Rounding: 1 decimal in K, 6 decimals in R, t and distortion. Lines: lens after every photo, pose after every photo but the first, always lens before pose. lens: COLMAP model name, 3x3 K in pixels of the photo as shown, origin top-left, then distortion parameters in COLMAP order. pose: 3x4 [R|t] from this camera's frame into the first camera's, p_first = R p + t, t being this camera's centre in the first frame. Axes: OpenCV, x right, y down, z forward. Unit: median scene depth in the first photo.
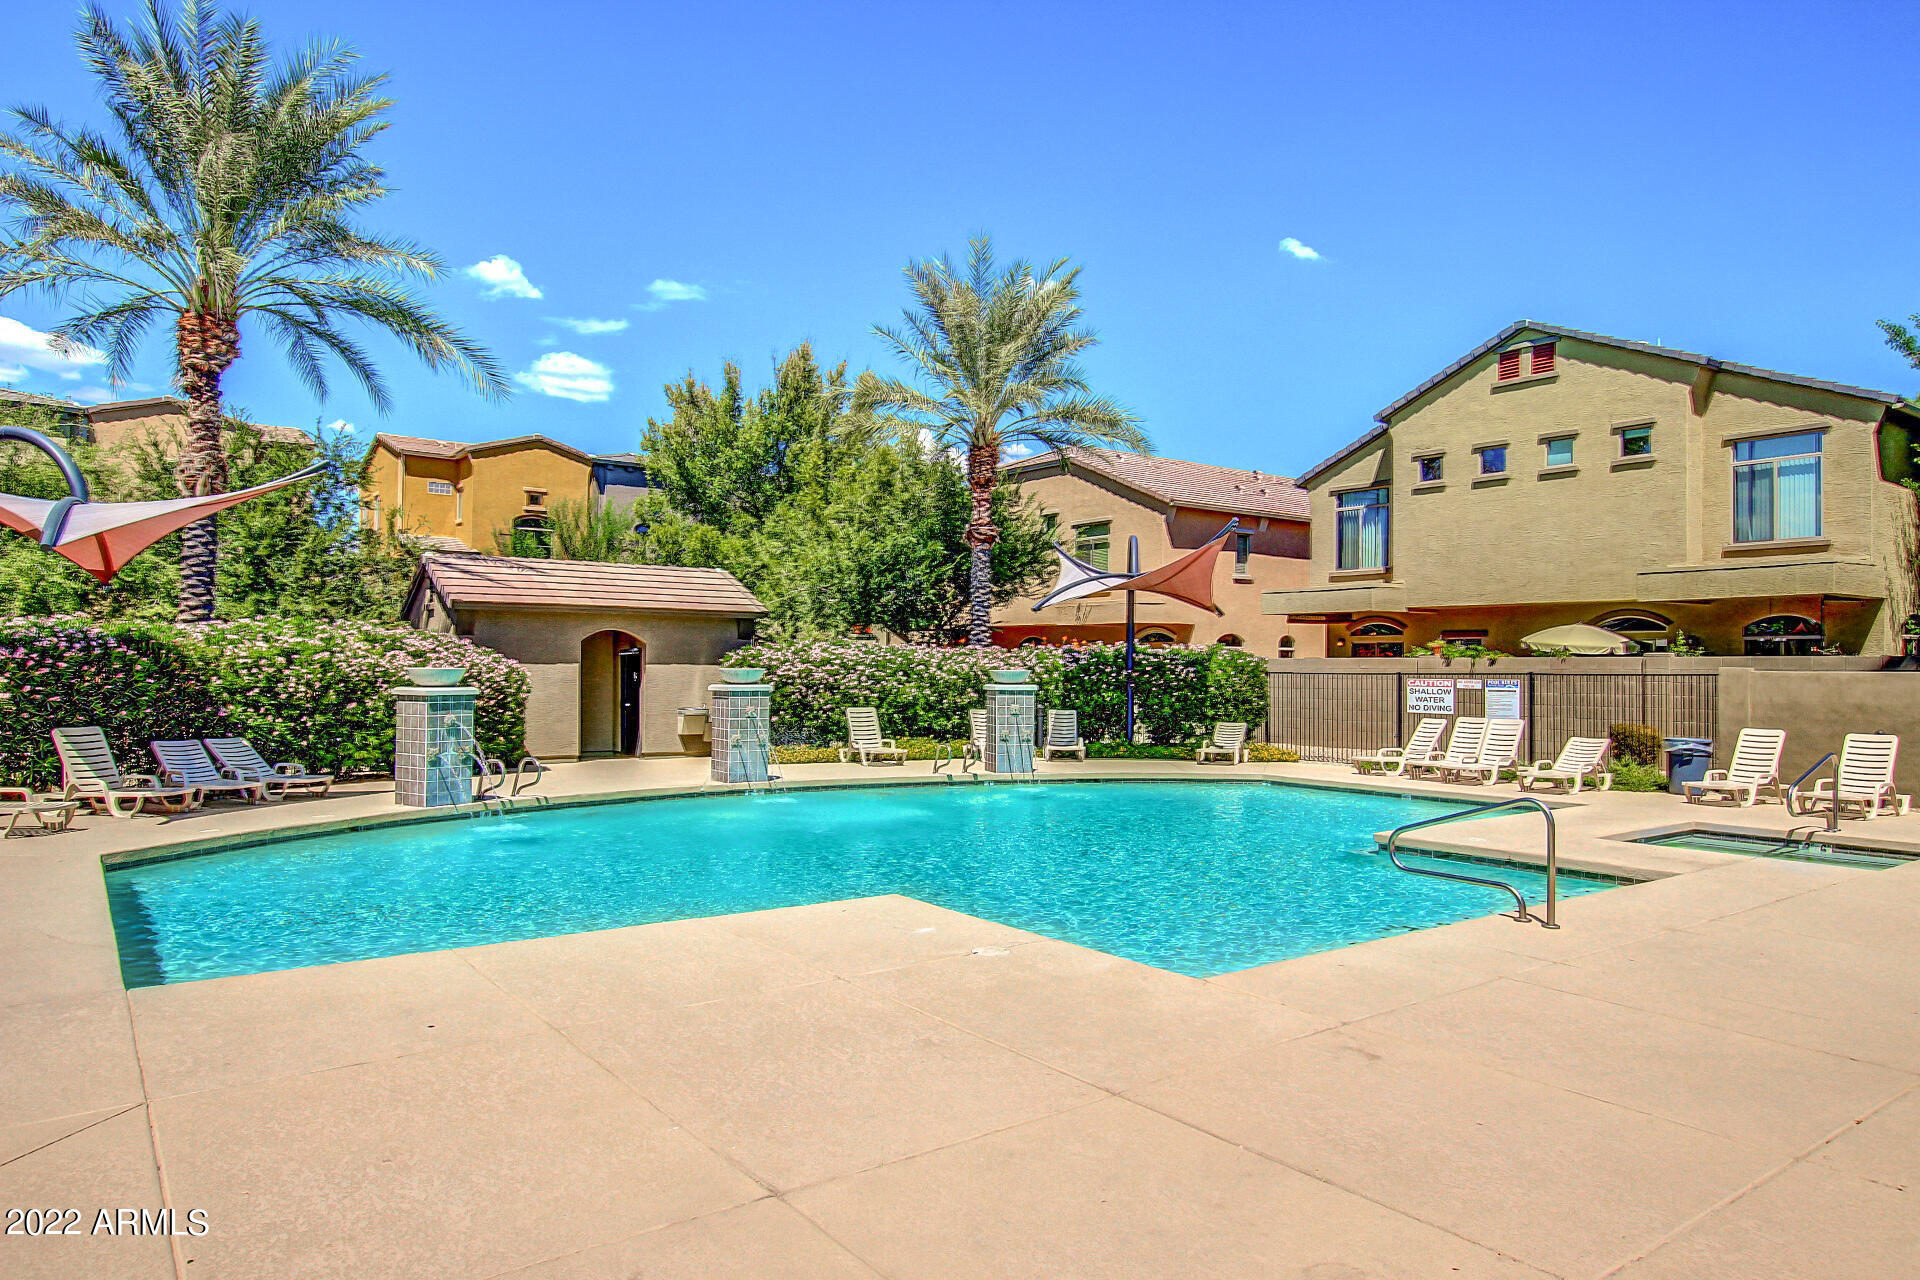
lens RADIAL K [[1228.5, 0, 960.0], [0, 1228.5, 640.0], [0, 0, 1]] dist [0.092865, 0.000301]
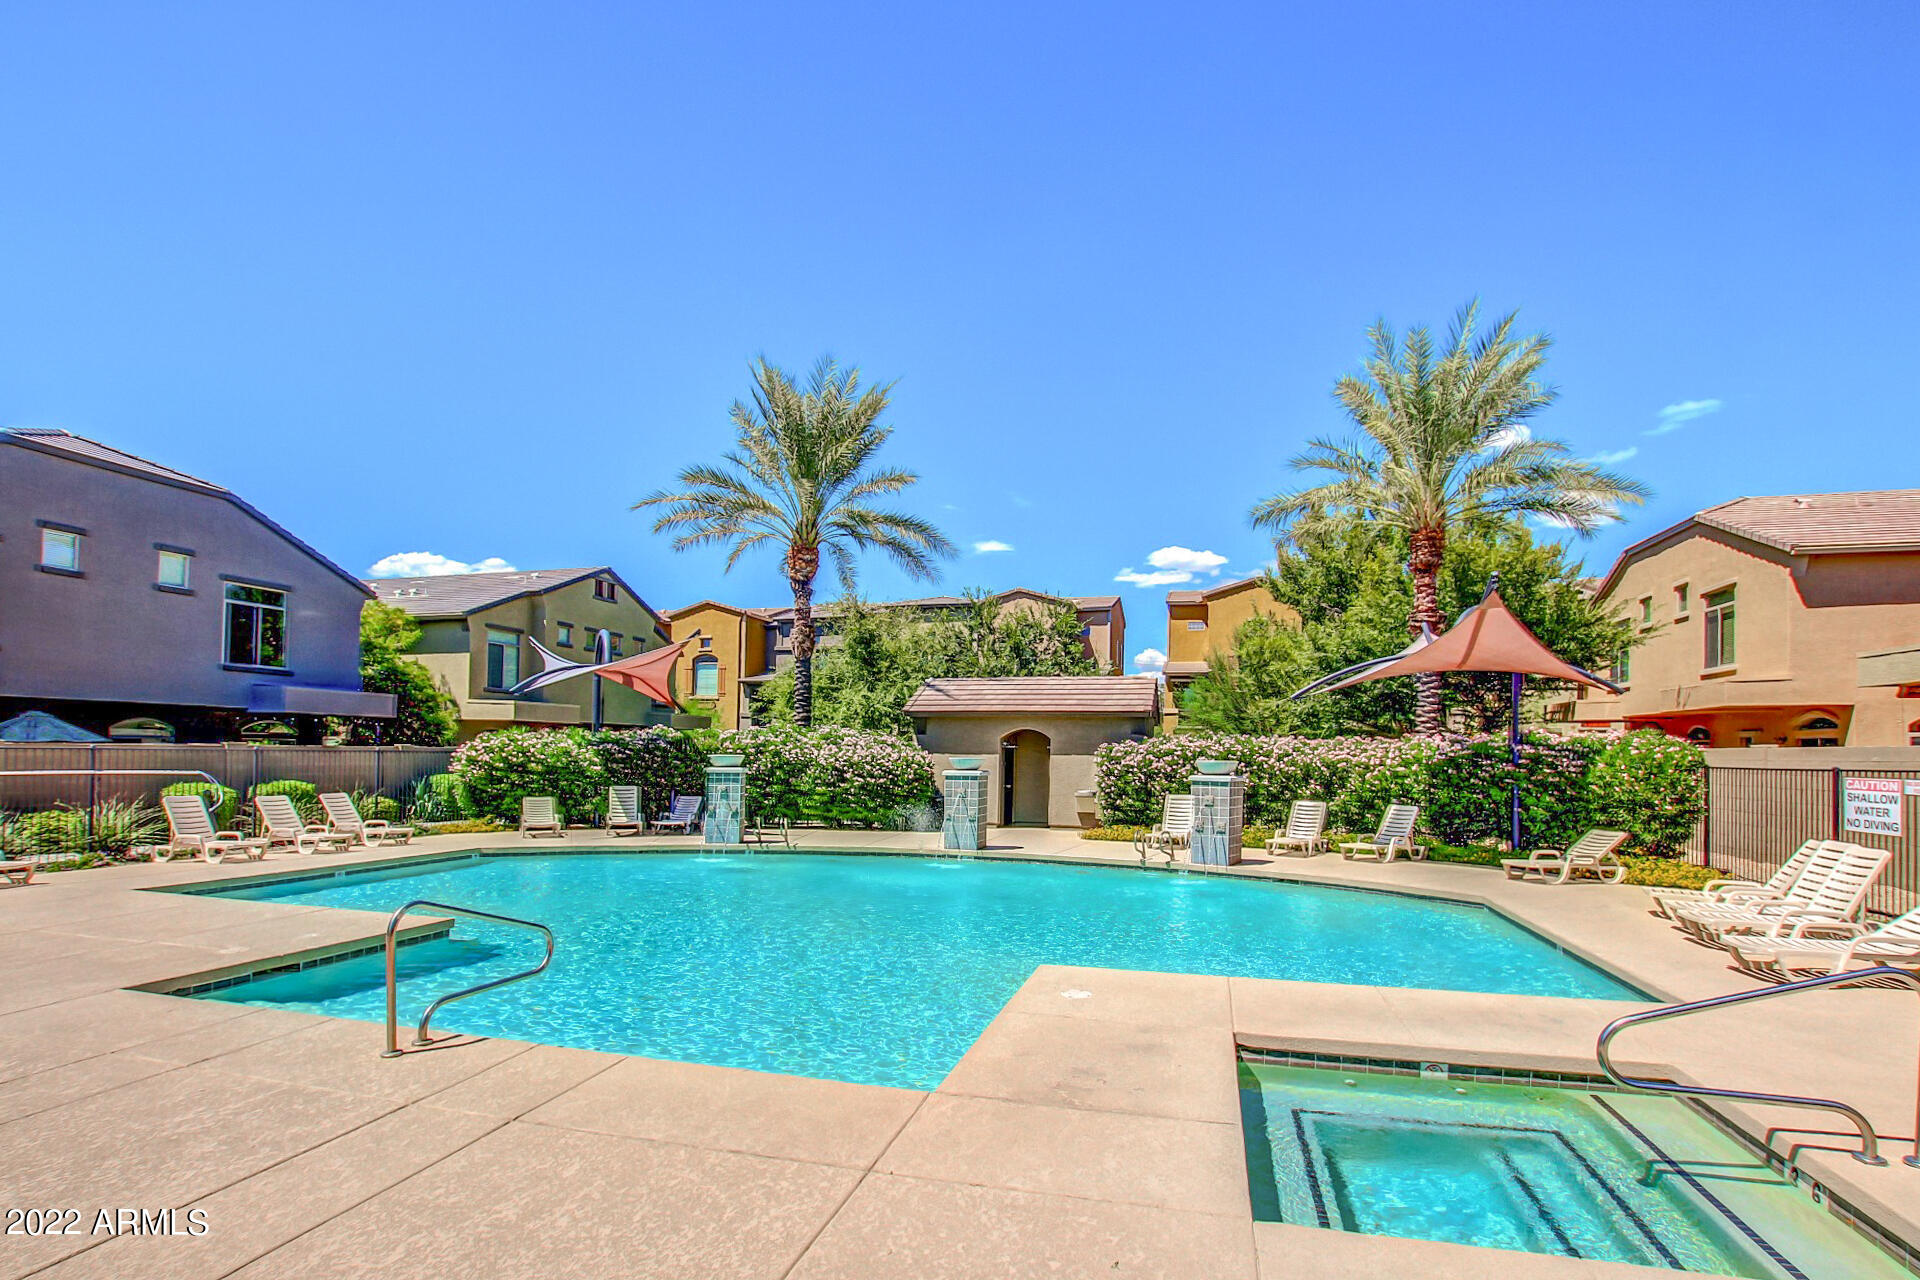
lens RADIAL K [[958.9, 0, 953.1], [0, 958.9, 707.9], [0, 0, 1]] dist [0.000717, 0.000292]
pose [[0.628509, -0.037111, -0.776917, 0.462078], [0.010583, 0.999177, -0.039167, 0.008799], [0.777731, 0.016395, 0.628384, 0.311674]]
